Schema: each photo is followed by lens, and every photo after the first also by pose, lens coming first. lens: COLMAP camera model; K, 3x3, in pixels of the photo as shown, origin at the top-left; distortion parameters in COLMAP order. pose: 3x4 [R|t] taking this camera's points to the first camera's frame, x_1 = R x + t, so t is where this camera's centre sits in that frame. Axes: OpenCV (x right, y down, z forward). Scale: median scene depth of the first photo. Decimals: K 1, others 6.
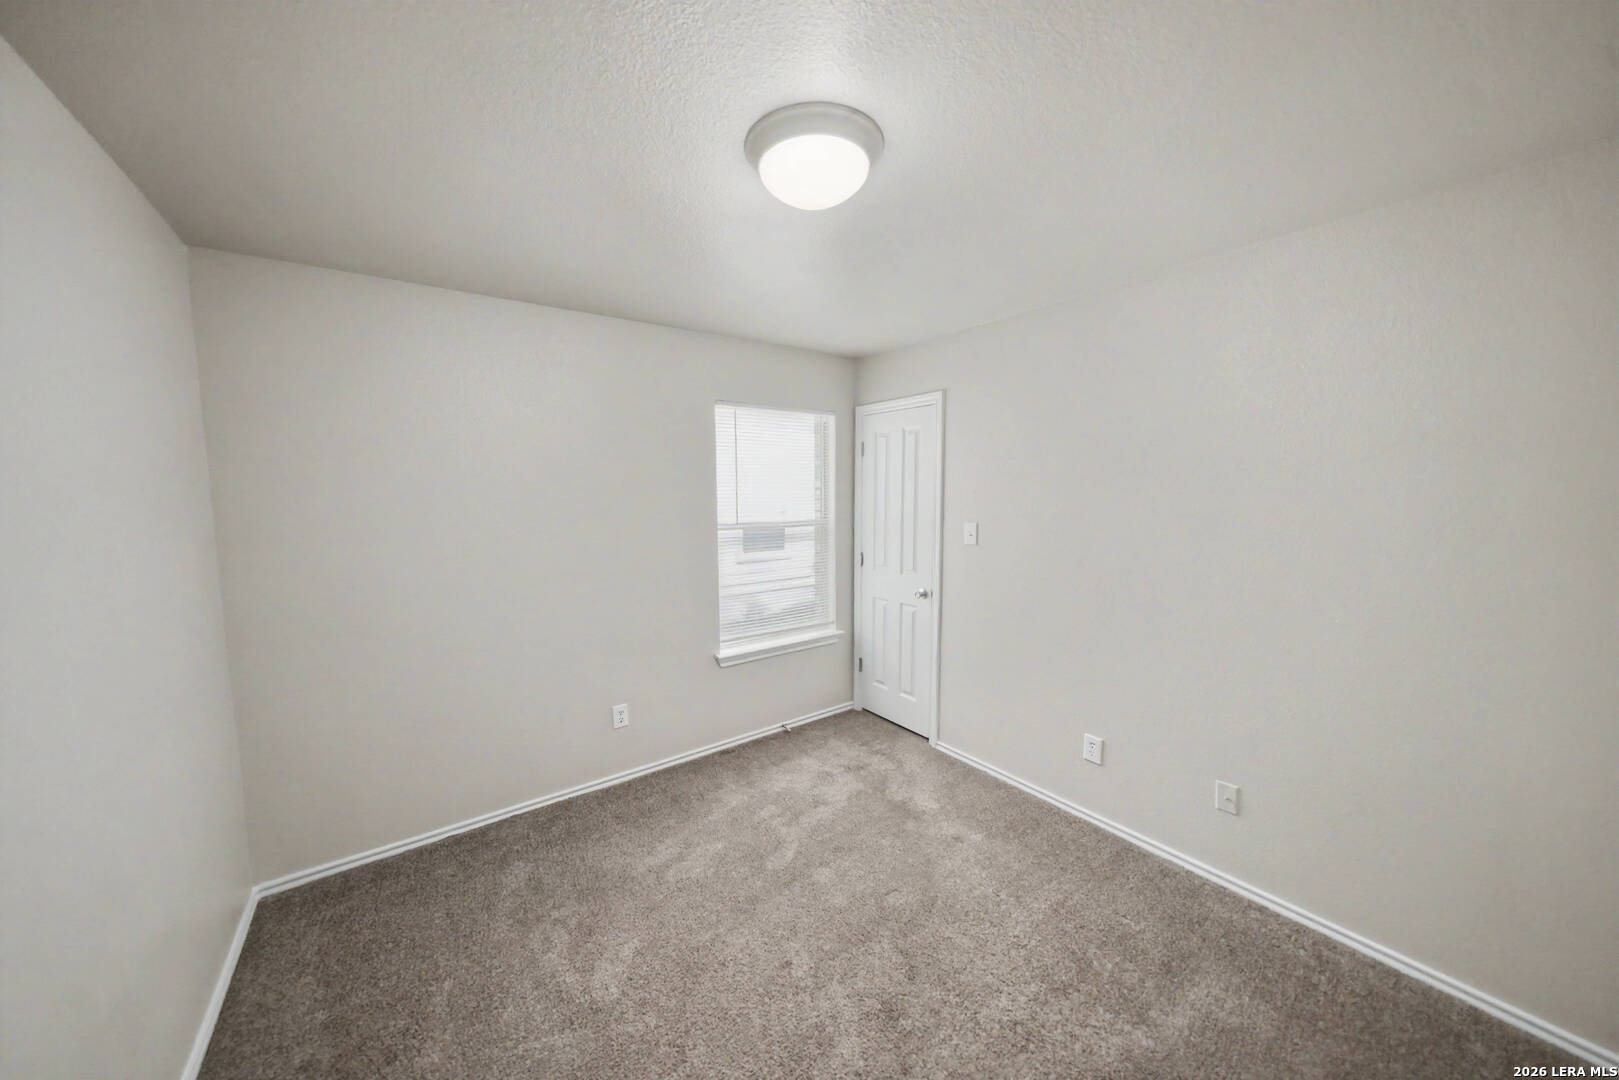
lens RADIAL K [[544.5, 0, 799.9], [0, 544.5, 542.7], [0, 0, 1]] dist [-0.001187, -0.000273]
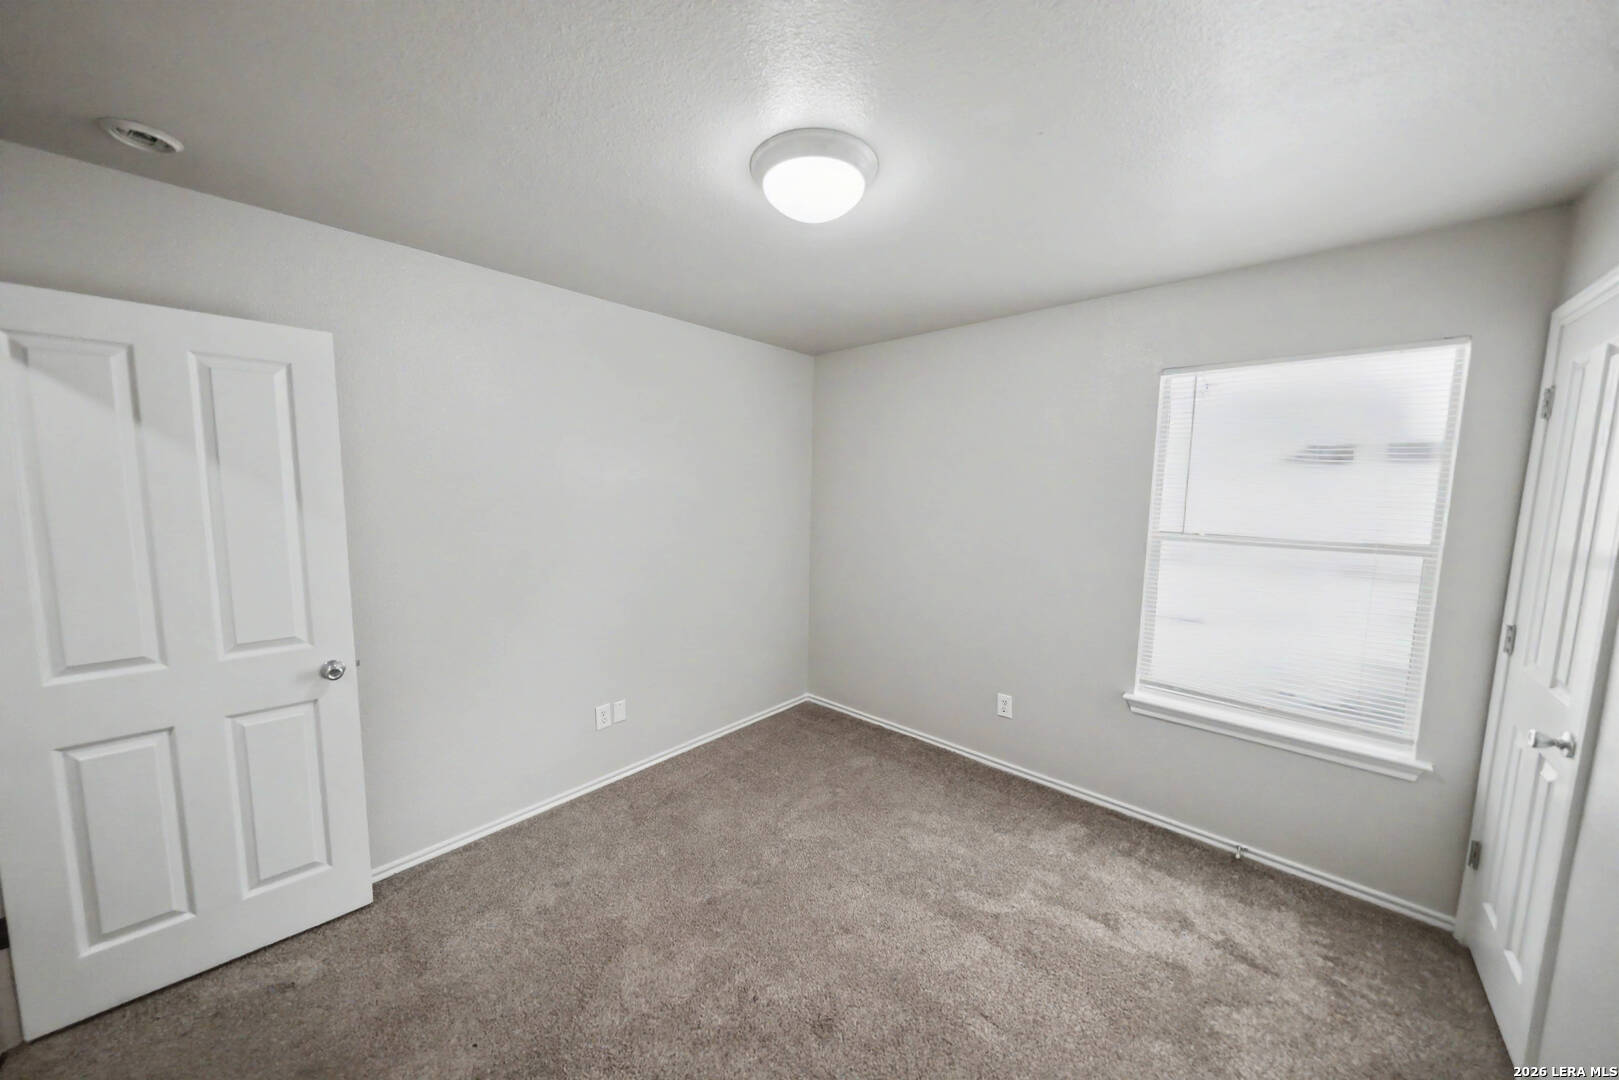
lens RADIAL K [[544.5, 0, 799.9], [0, 544.5, 542.7], [0, 0, 1]] dist [-0.001187, -0.000273]
pose [[0.210334, 0.112594, -0.971124, 0.513489], [-0.110310, 0.989735, 0.090860, -0.033090], [0.971386, 0.088014, 0.220596, 0.349882]]
